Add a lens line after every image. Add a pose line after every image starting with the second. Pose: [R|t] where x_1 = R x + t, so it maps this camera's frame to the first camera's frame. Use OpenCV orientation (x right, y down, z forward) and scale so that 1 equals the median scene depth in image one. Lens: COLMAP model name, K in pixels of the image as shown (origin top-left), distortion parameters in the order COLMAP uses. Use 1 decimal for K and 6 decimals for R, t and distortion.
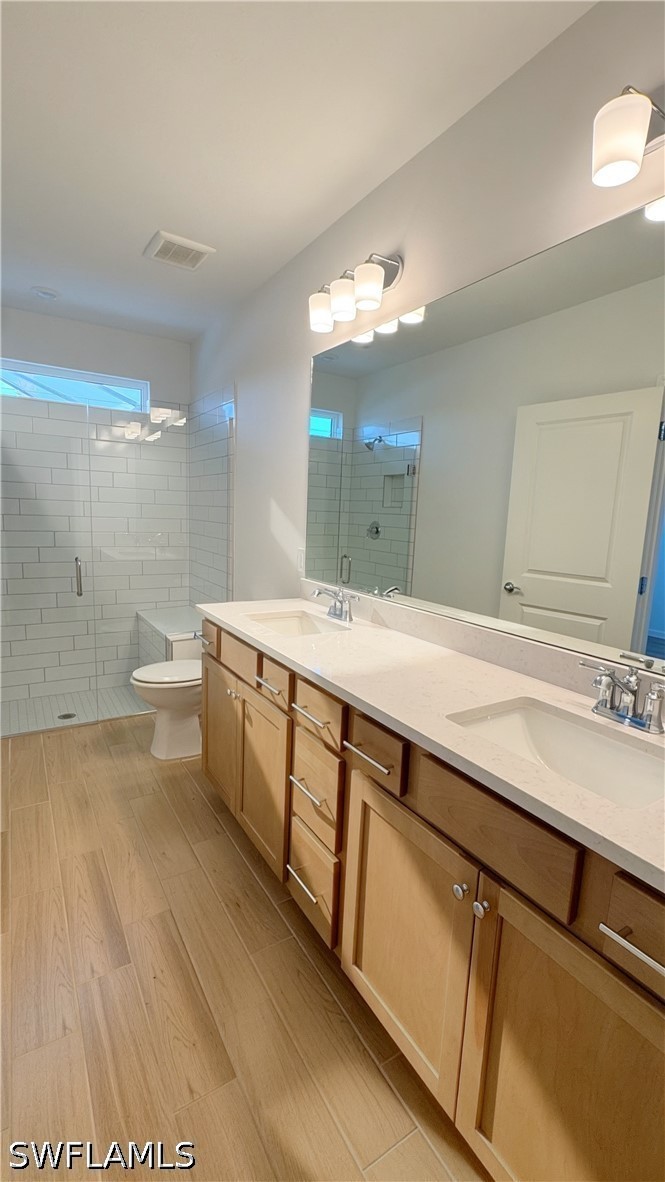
lens RADIAL K [[510.4, 0, 332.5], [0, 510.4, 591.0], [0, 0, 1]] dist [0.000598, 0.000150]
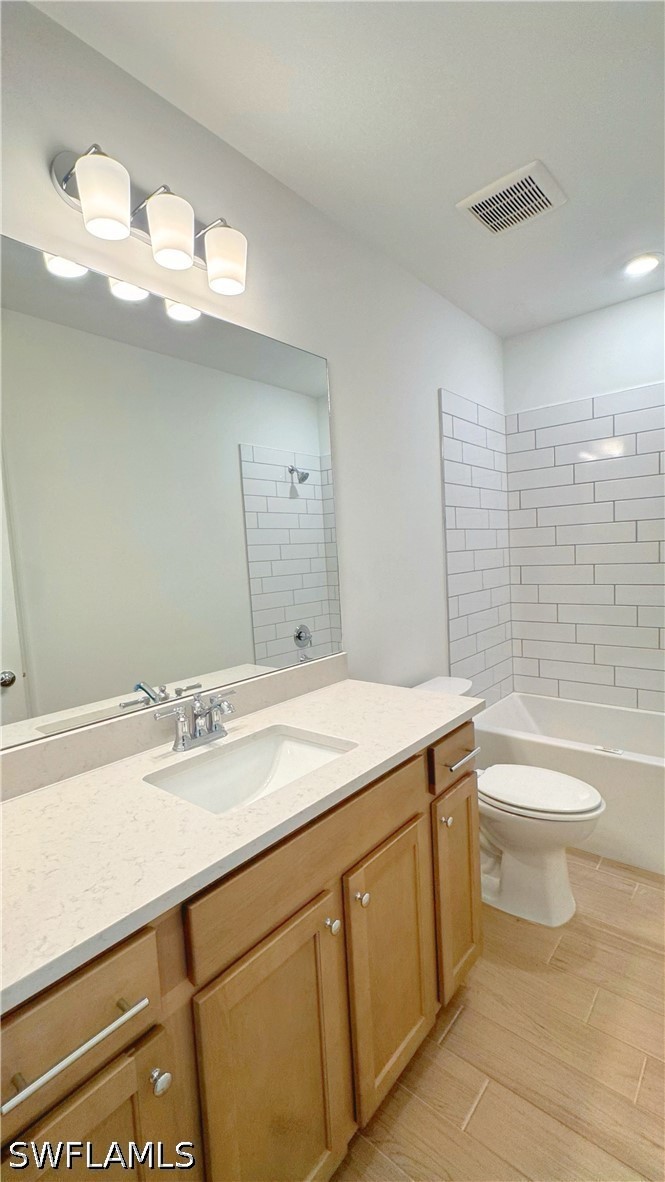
lens RADIAL K [[510.4, 0, 332.5], [0, 510.4, 591.0], [0, 0, 1]] dist [0.000598, 0.000150]
pose [[-0.299023, -0.087421, 0.950233, -0.574524], [0.190759, 0.970218, 0.149289, -0.188559], [-0.934985, 0.225906, -0.273441, 0.972450]]
